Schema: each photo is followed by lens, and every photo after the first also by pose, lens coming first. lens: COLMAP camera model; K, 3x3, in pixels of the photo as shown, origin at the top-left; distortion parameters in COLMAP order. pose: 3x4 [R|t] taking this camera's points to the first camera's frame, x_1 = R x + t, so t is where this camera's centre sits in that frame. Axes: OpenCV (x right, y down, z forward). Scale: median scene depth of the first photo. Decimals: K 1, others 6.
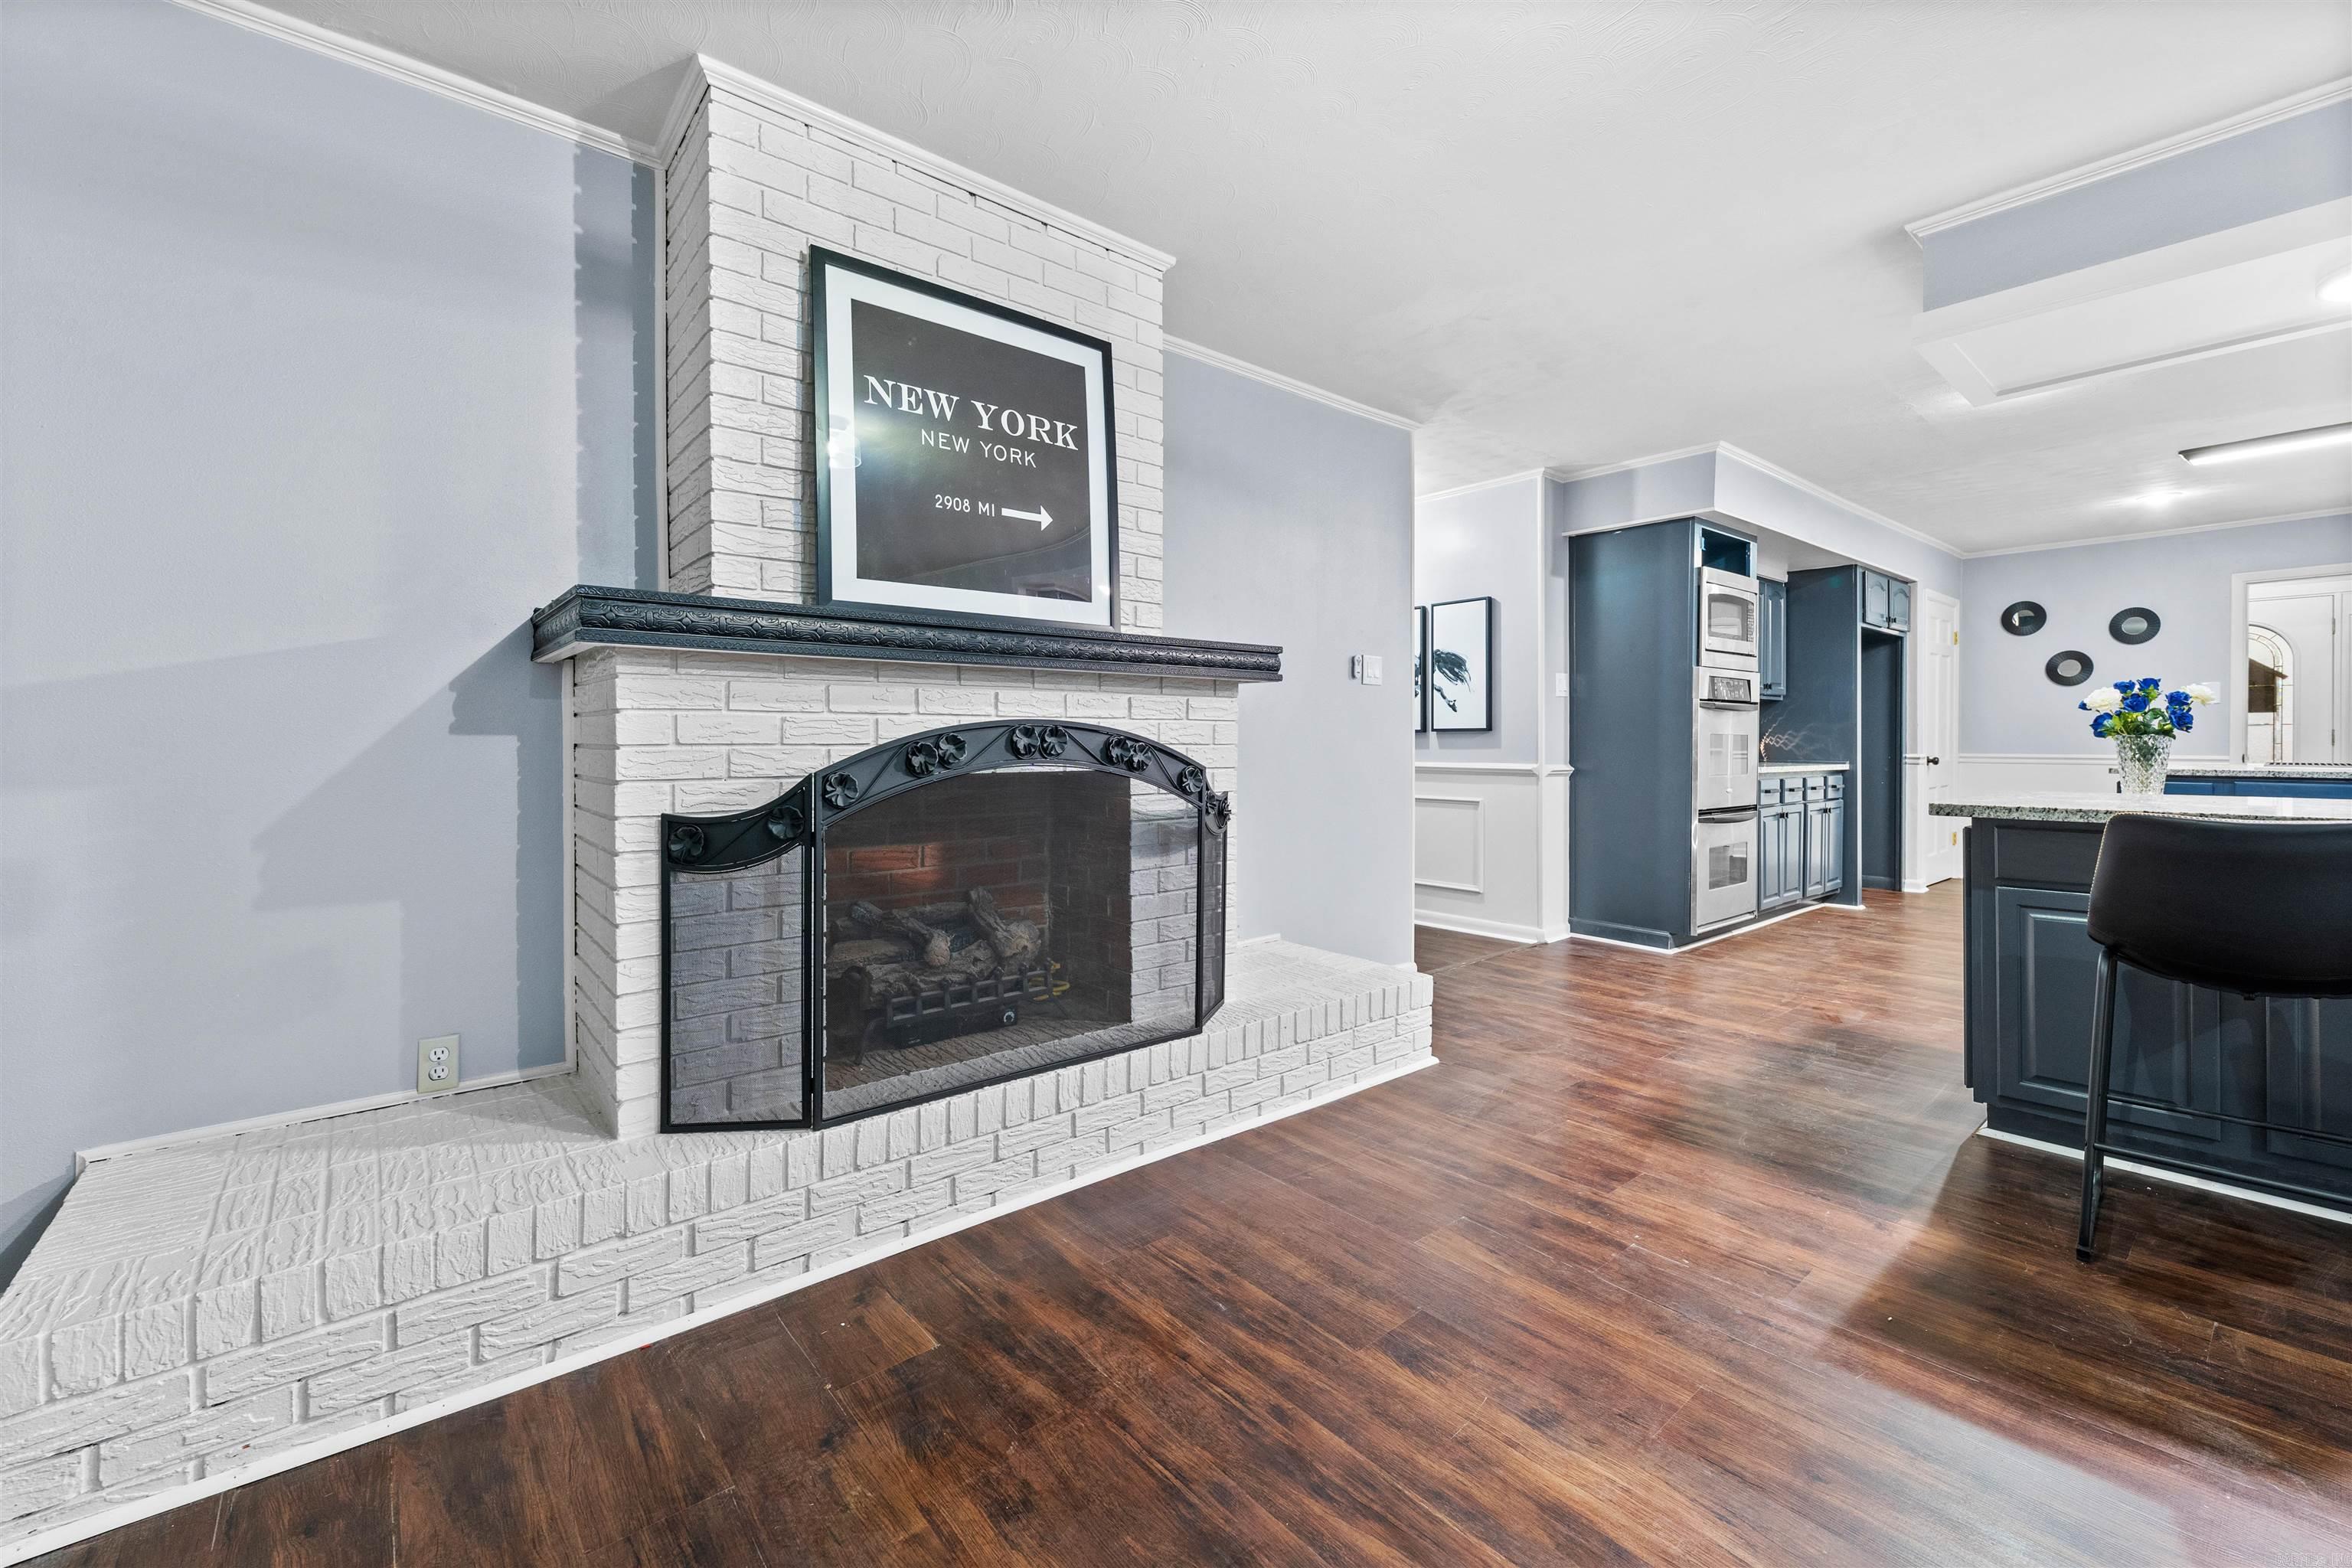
lens RADIAL K [[965.3, 0, 1168.0], [0, 965.3, 737.4], [0, 0, 1]] dist [0.001722, -0.000129]
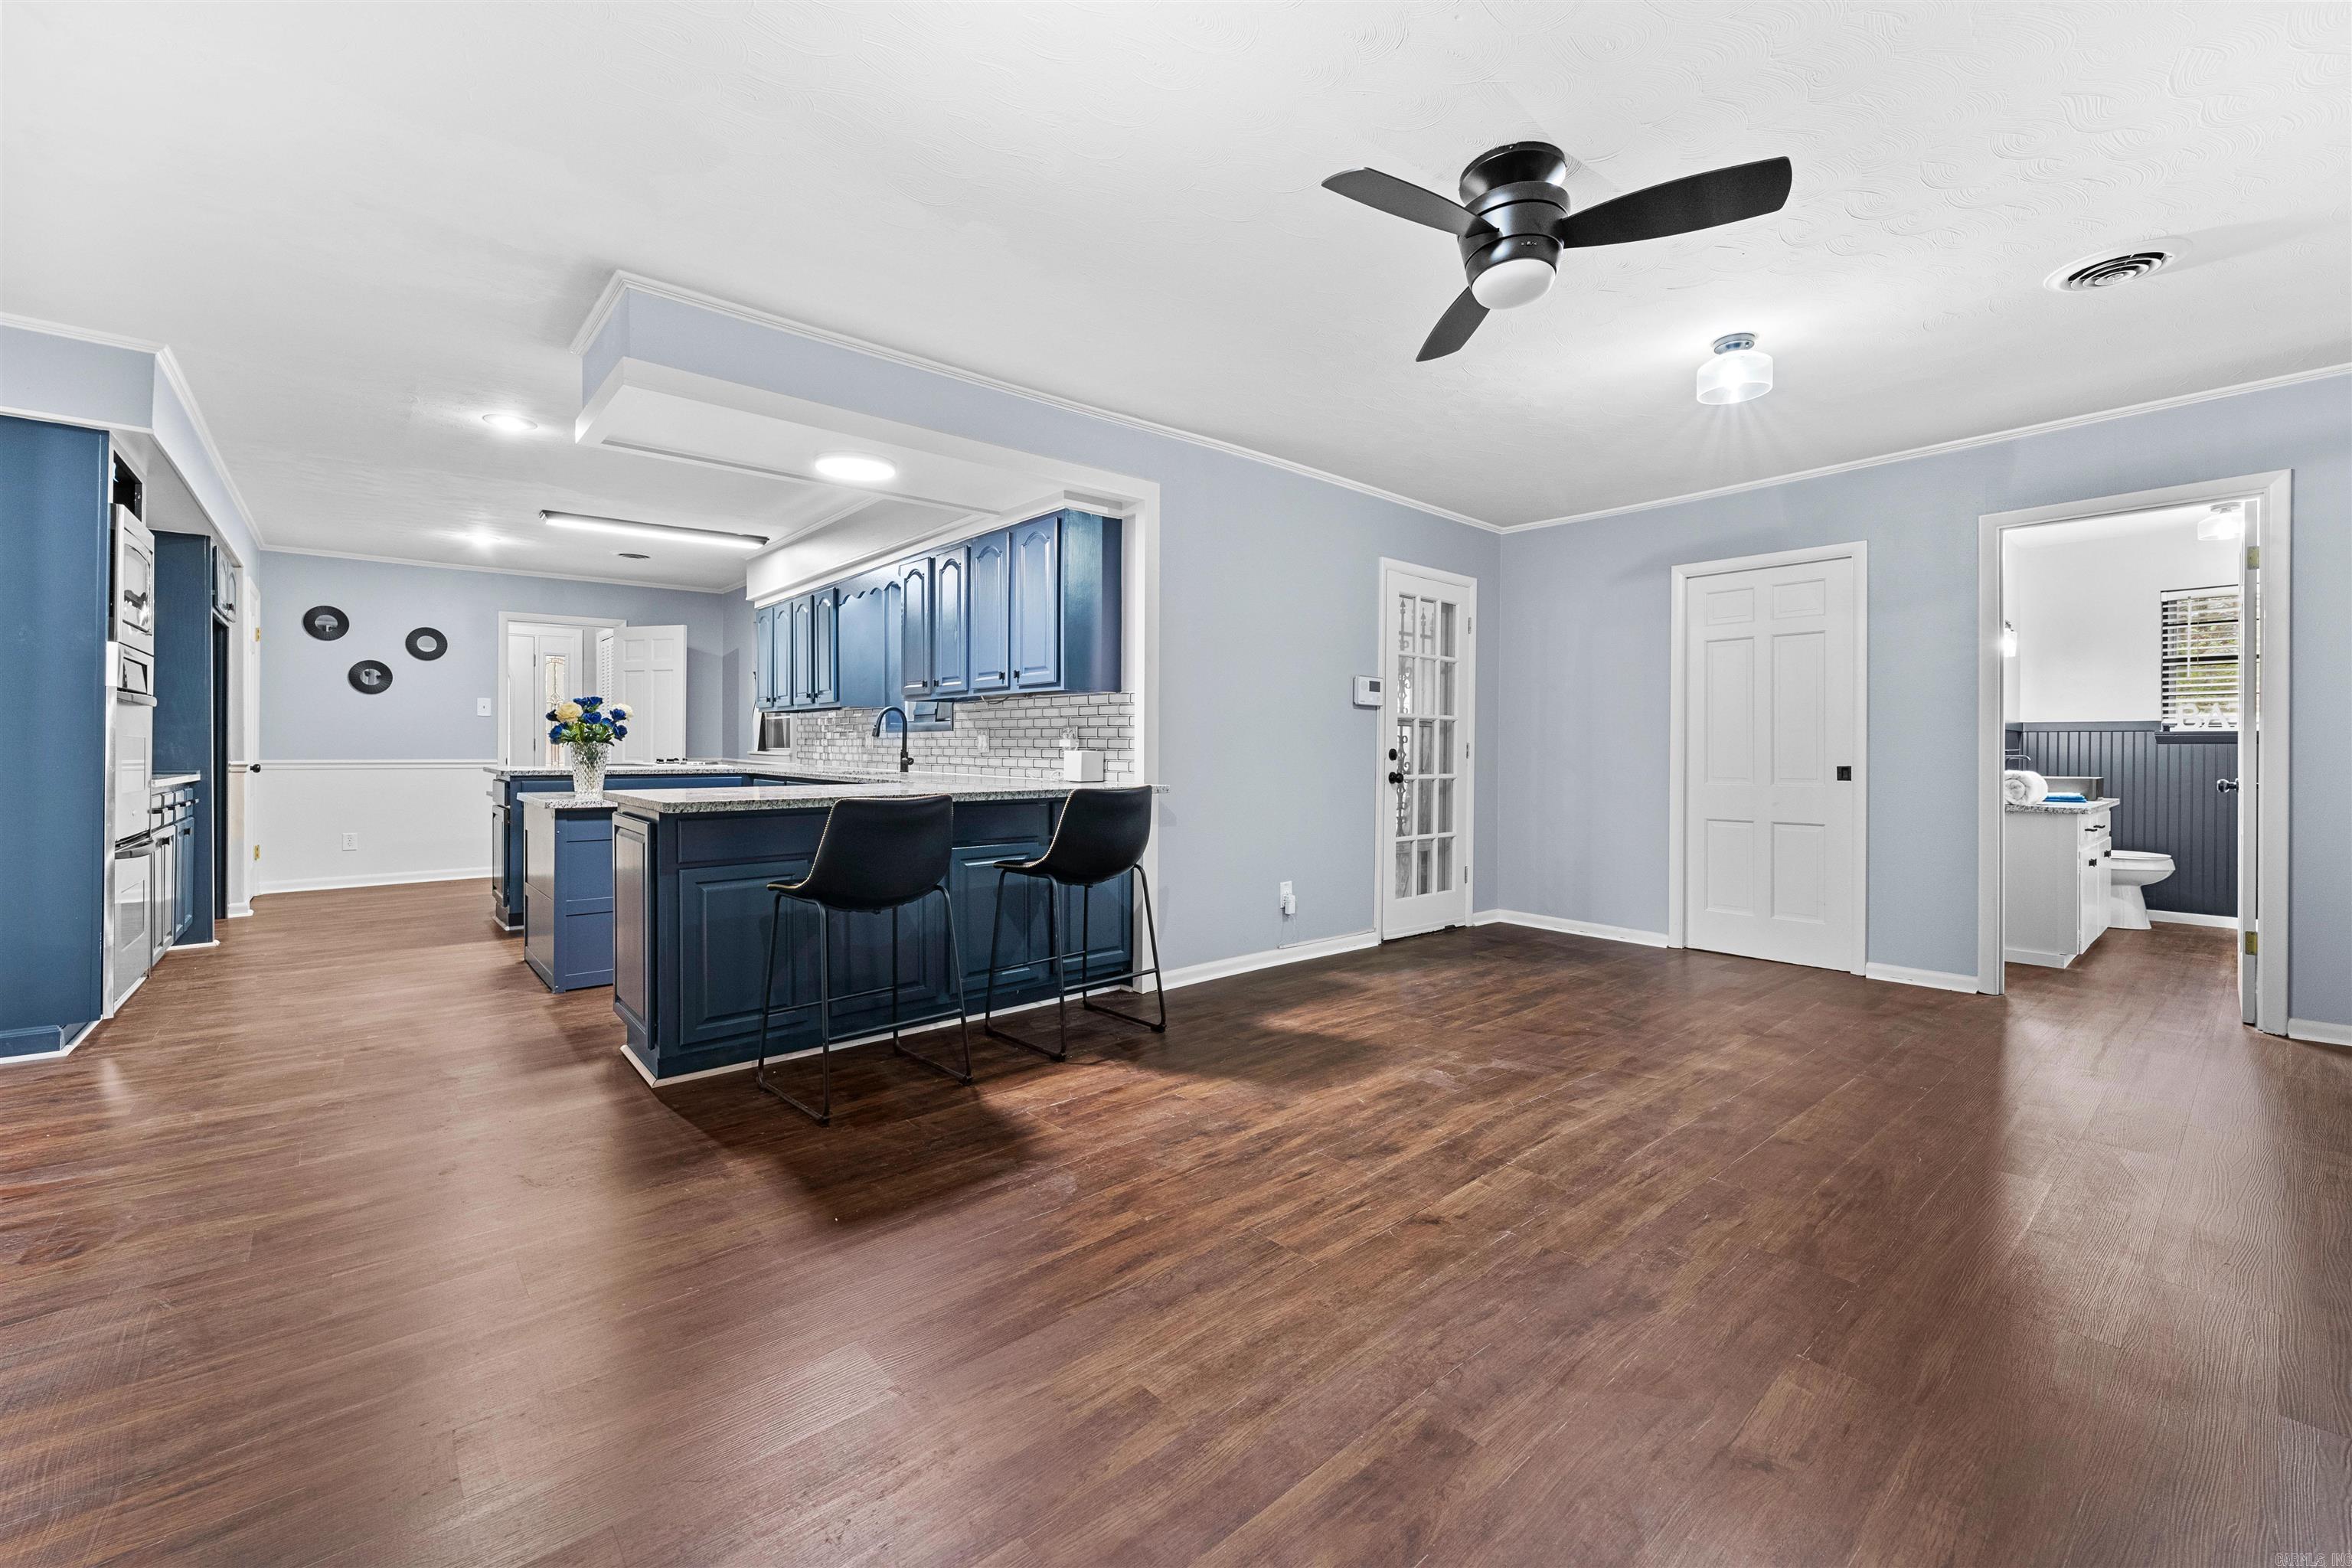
lens RADIAL K [[965.3, 0, 1168.0], [0, 965.3, 737.4], [0, 0, 1]] dist [0.001722, -0.000129]
pose [[-0.016862, 0.011874, 0.999787, -0.231586], [-0.006467, 0.999907, -0.011984, 0.001243], [-0.999837, -0.006668, -0.016784, 0.286767]]
